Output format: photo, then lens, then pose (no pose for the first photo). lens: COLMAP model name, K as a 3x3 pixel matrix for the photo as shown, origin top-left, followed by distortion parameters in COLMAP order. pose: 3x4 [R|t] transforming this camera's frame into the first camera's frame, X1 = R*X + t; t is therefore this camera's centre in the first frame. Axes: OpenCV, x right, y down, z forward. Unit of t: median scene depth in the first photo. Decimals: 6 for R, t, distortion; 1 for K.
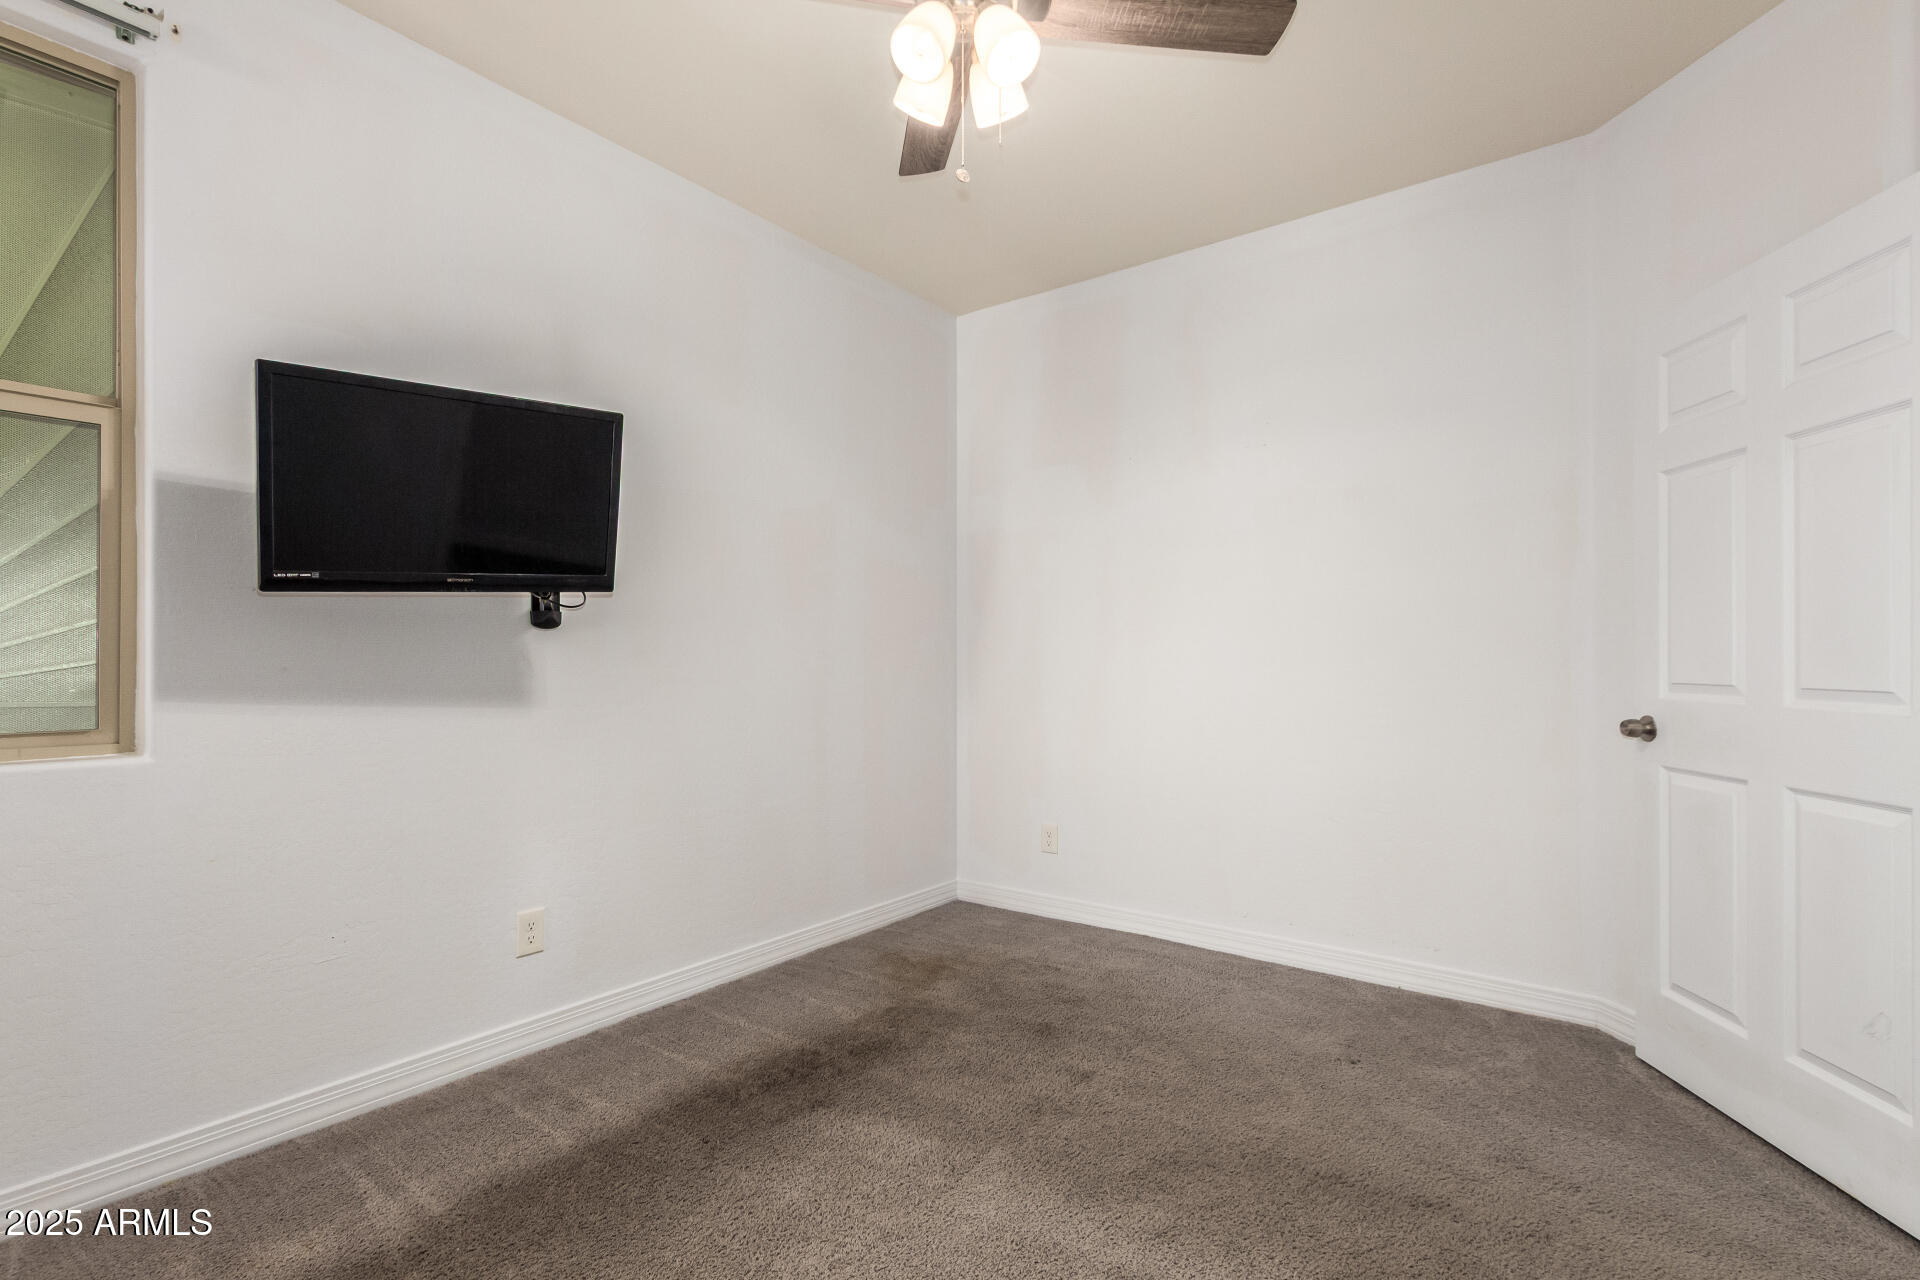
lens RADIAL K [[905.5, 0, 966.4], [0, 905.5, 646.5], [0, 0, 1]] dist [-0.003737, 0.001042]
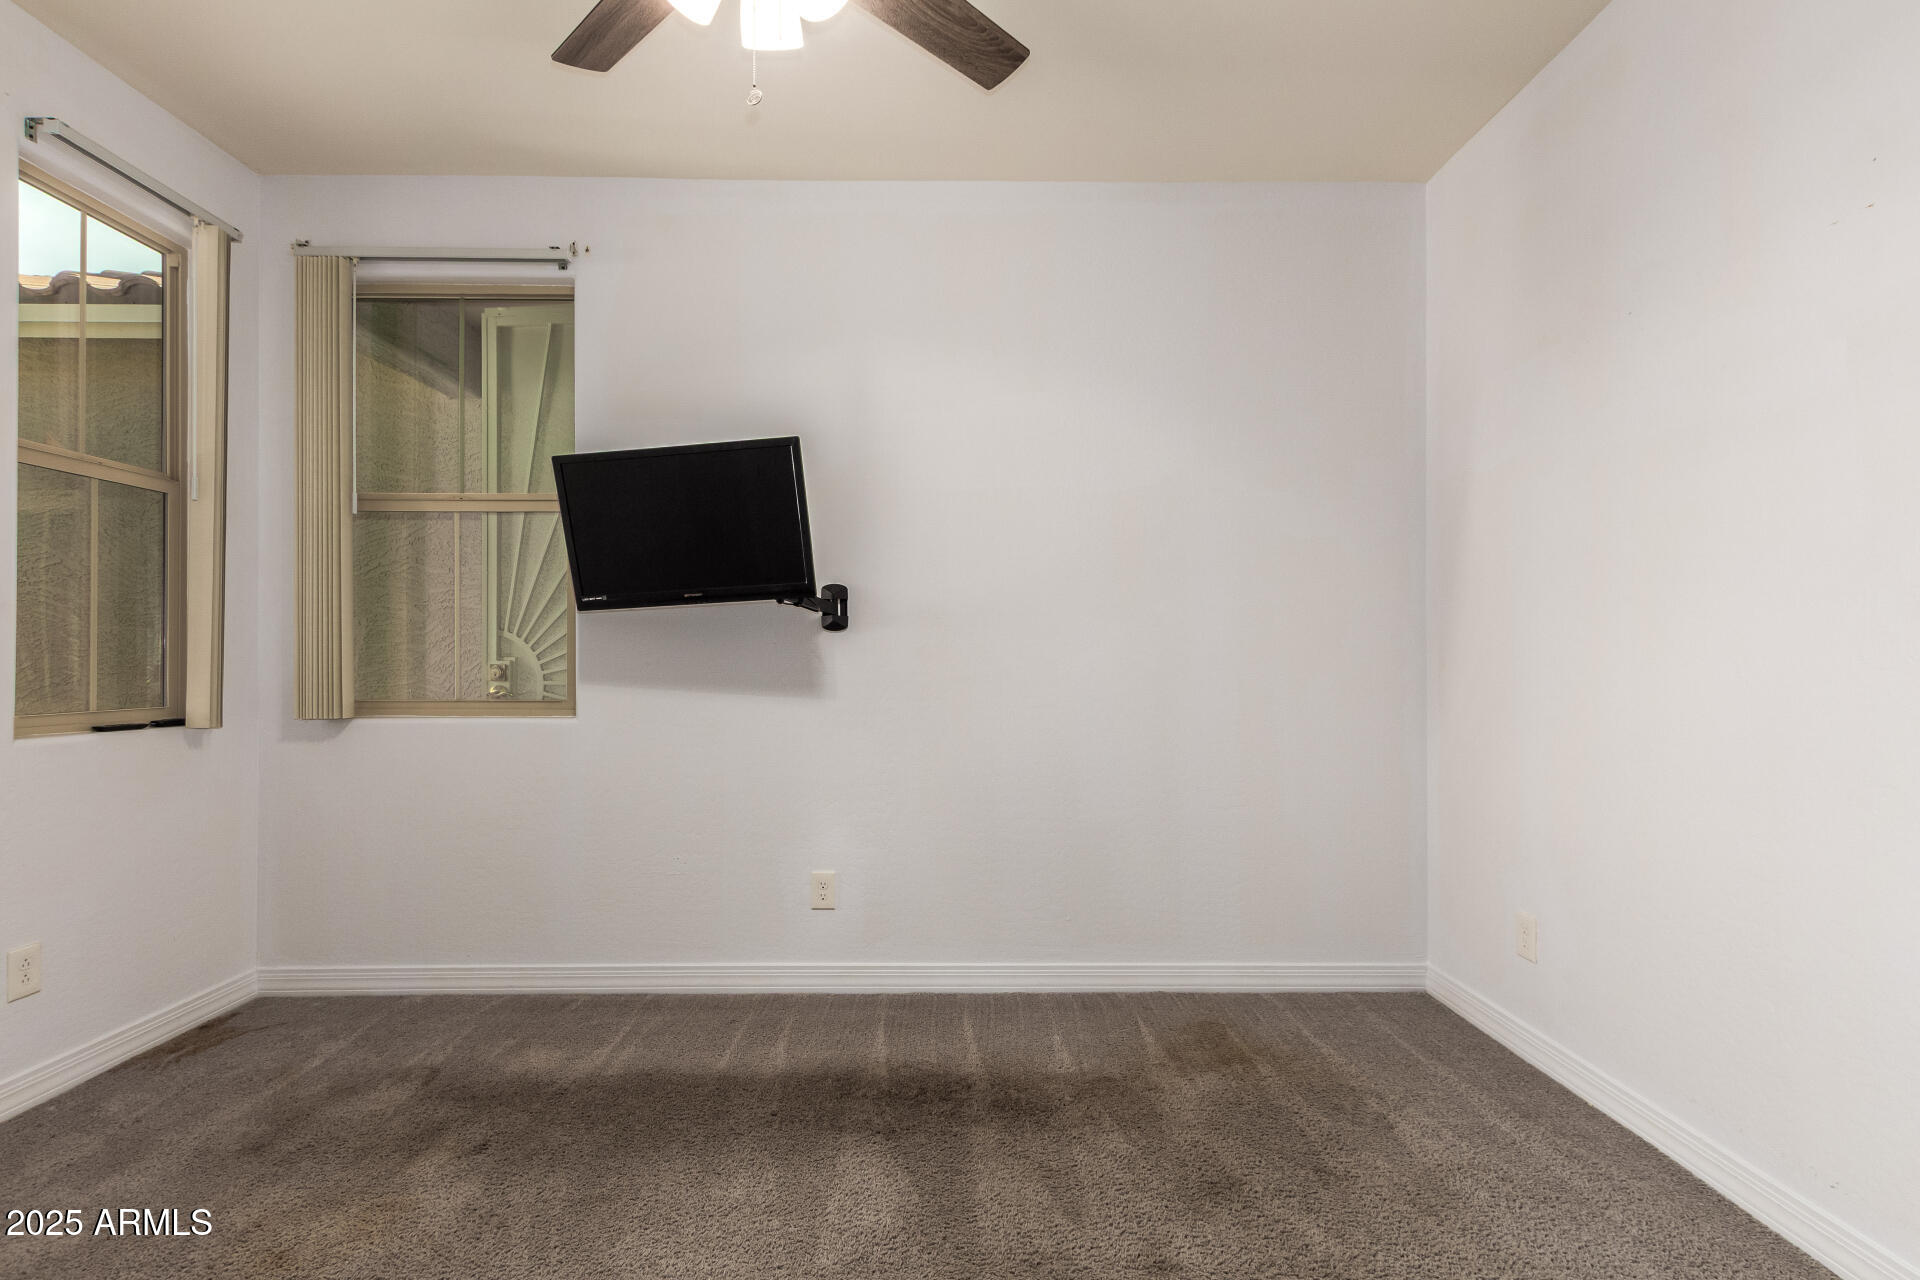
lens RADIAL K [[905.5, 0, 957.1], [0, 905.5, 648.2], [0, 0, 1]] dist [-0.003737, 0.001042]
pose [[0.597801, -0.002403, -0.801641, 0.565402], [0.008153, 0.999962, 0.003082, 0.000007], [0.801603, -0.008379, 0.597798, 0.444268]]
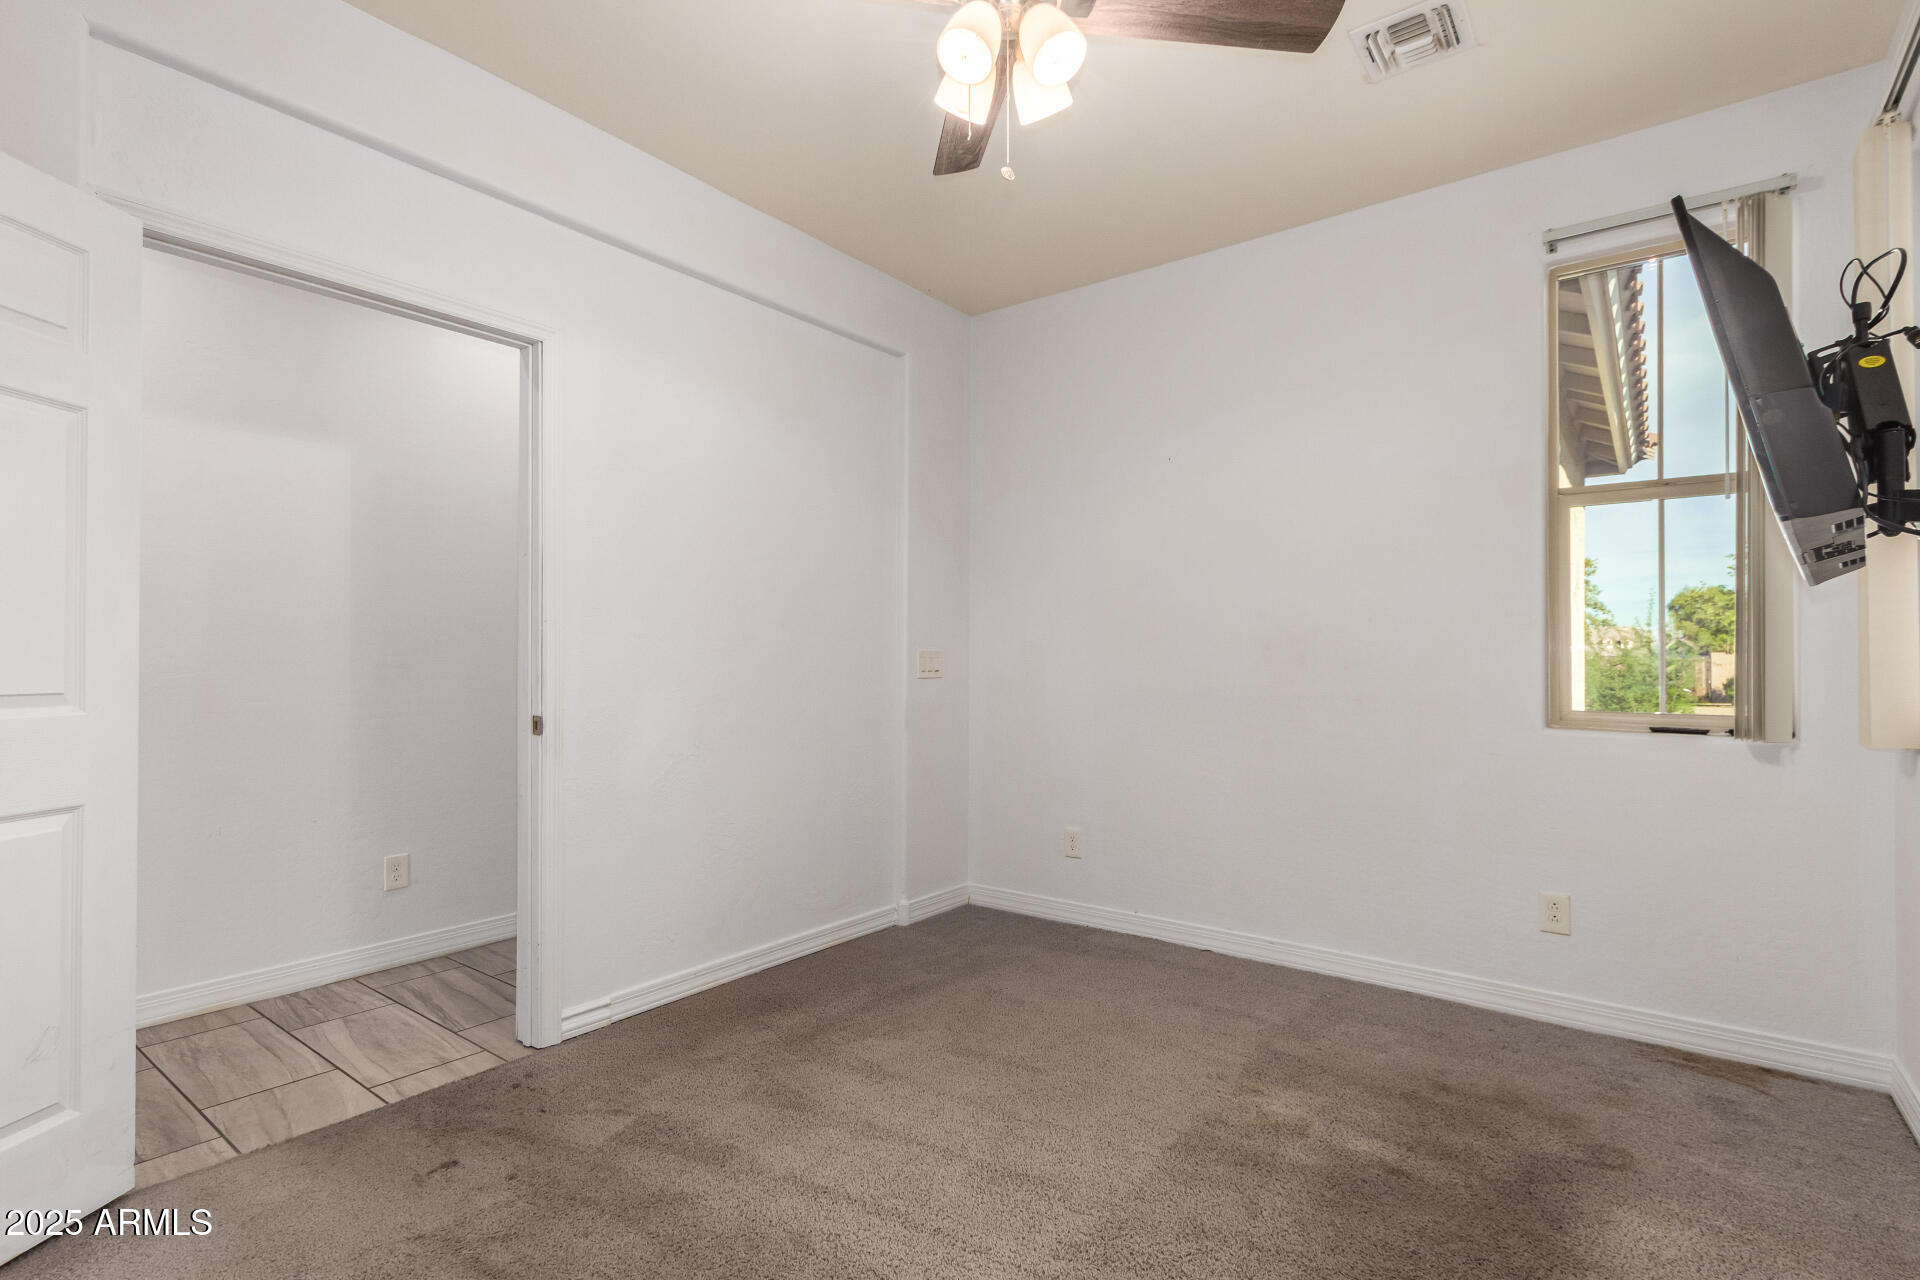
lens RADIAL K [[905.5, 0, 957.5], [0, 905.5, 651.0], [0, 0, 1]] dist [-0.003737, 0.001042]
pose [[-0.999467, 0.001335, 0.032630, 0.024203], [0.000602, 0.999747, -0.022465, 0.012144], [-0.032652, -0.022433, -0.999215, 1.369114]]
